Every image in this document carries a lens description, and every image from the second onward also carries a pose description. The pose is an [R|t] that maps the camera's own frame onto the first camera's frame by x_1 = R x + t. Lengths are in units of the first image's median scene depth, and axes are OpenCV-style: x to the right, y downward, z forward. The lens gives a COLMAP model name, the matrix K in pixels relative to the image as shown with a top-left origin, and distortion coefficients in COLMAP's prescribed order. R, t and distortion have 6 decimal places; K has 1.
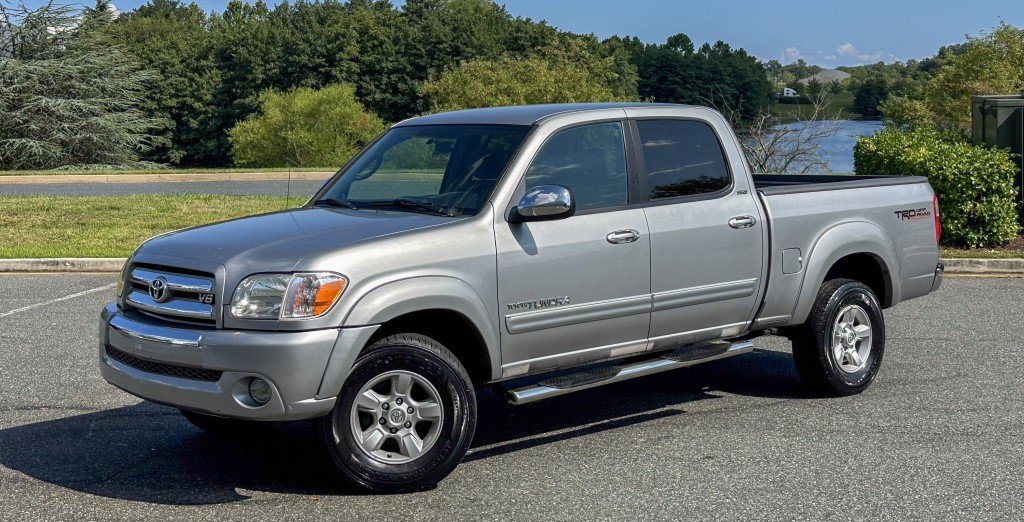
lens RADIAL K [[1298.4, 0, 512.2], [0, 1298.4, 203.2], [0, 0, 1]] dist [0.135841, -0.027910]
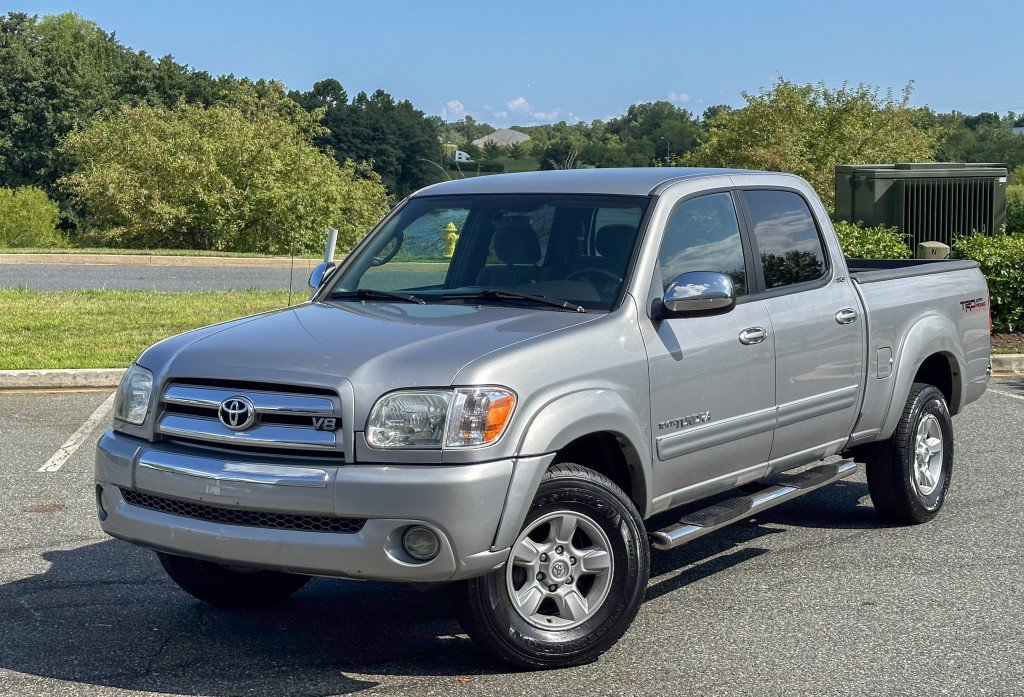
lens RADIAL K [[1644.0, 0, 512.0], [0, 1644.0, 348.5], [0, 0, 1]] dist [0.148949, -0.037961]
pose [[0.970280, -0.013606, 0.241603, -0.313925], [0.005718, 0.999428, 0.033318, -0.001219], [-0.241918, -0.030946, 0.969803, 0.051266]]
